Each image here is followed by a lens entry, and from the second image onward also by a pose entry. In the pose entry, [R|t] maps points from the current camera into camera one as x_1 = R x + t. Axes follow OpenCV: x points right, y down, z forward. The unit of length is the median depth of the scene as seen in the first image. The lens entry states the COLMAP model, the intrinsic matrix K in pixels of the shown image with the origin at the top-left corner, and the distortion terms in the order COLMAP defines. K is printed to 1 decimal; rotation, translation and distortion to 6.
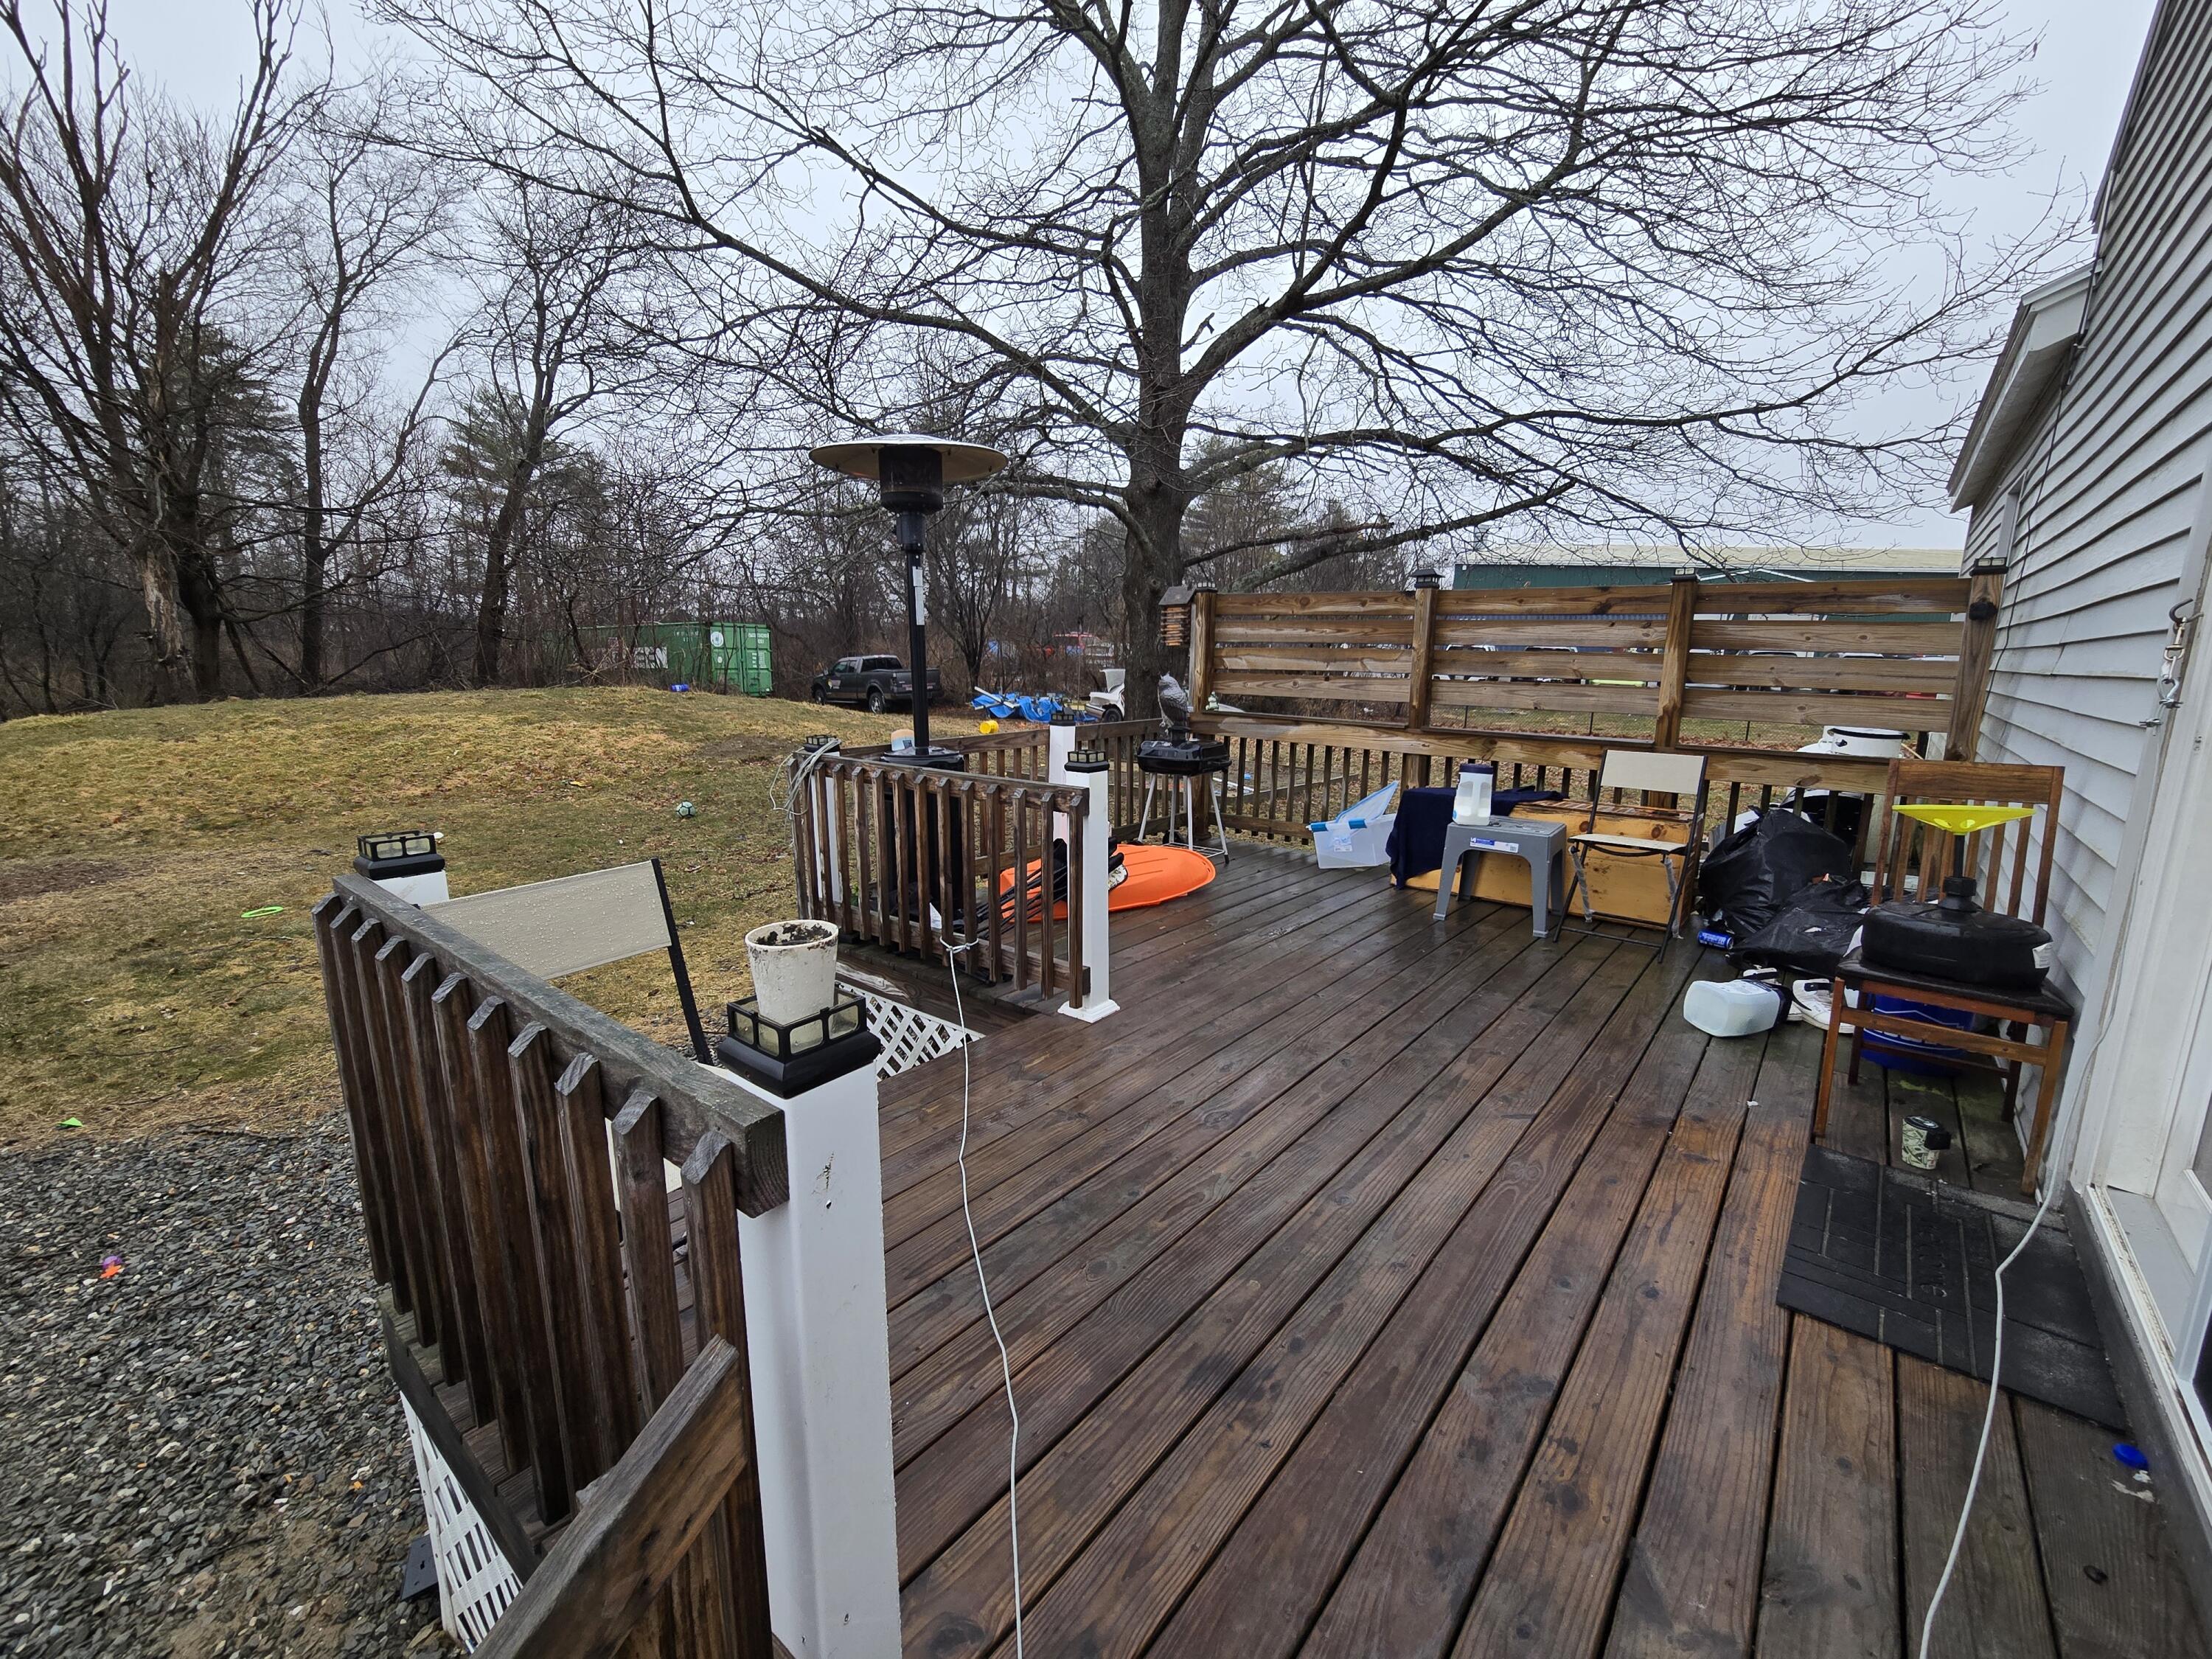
lens RADIAL K [[921.0, 0, 1111.6], [0, 921.0, 830.7], [0, 0, 1]] dist [0.004288, -0.001124]
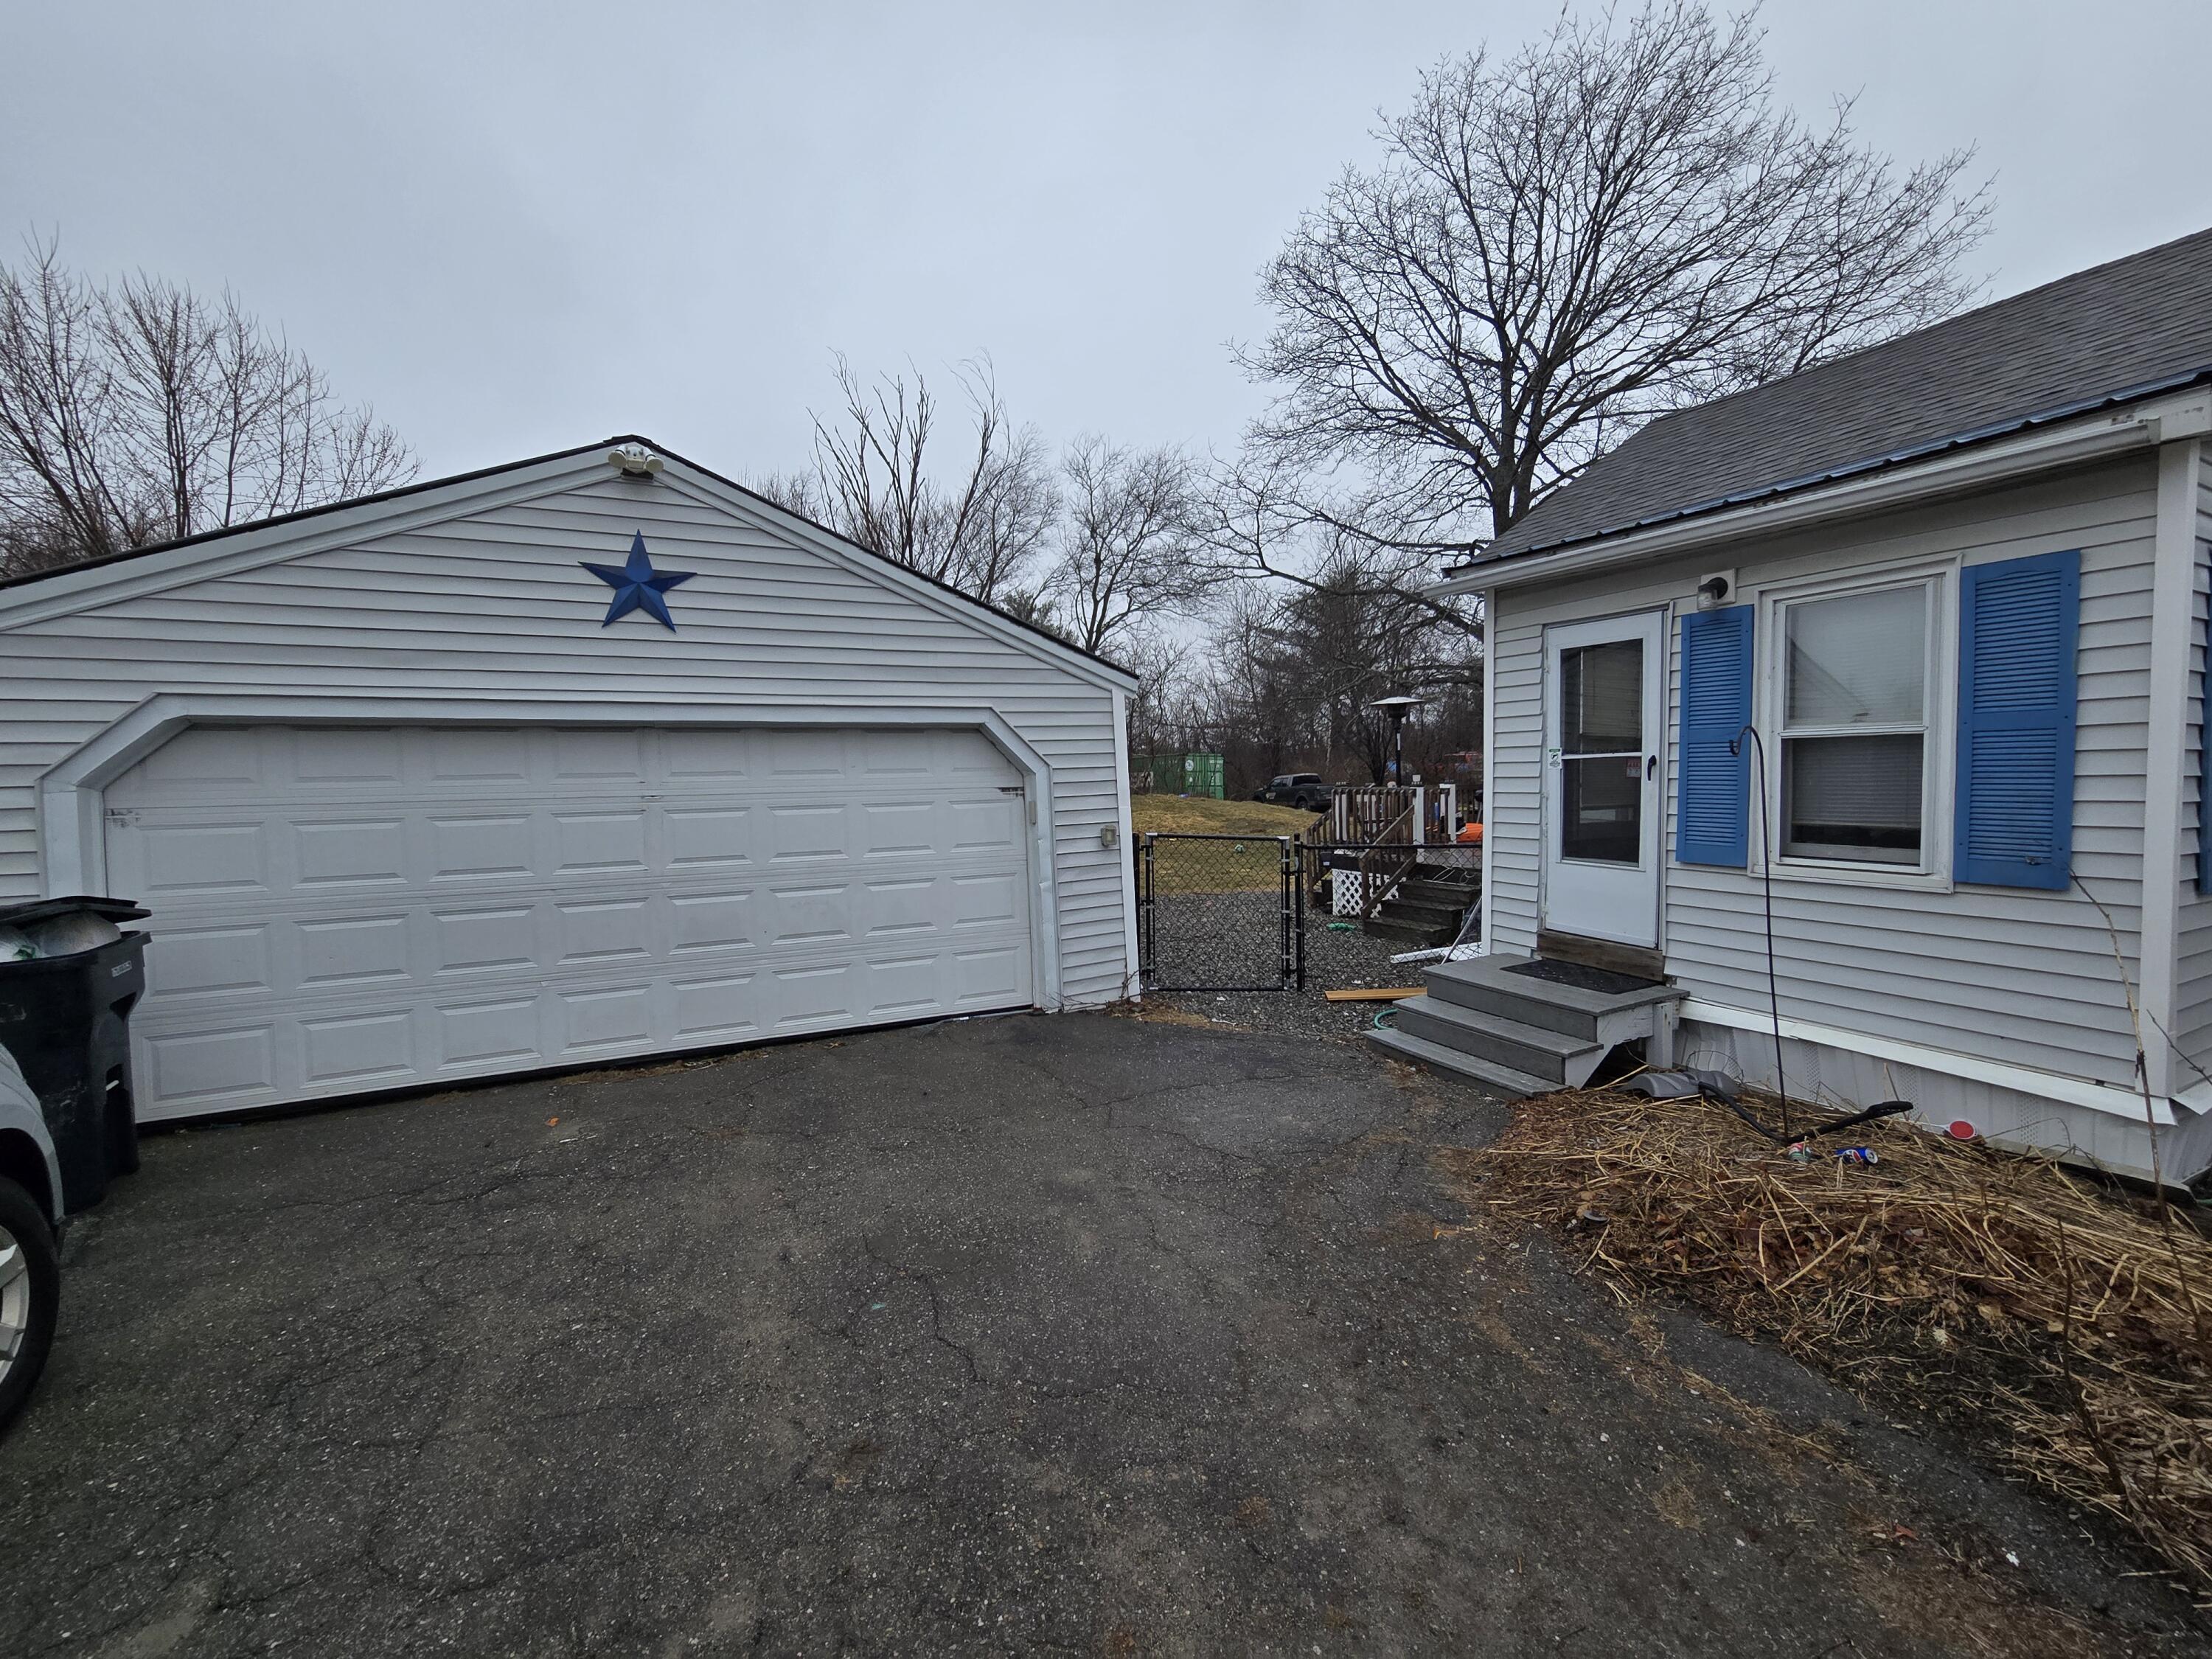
lens RADIAL K [[921.0, 0, 1111.7], [0, 921.0, 823.8], [0, 0, 1]] dist [0.004288, -0.001124]
pose [[0.917154, -0.006160, -0.398485, 0.024446], [-0.049864, 0.990249, -0.130075, 0.073729], [0.395401, 0.139169, 0.907904, -0.333285]]
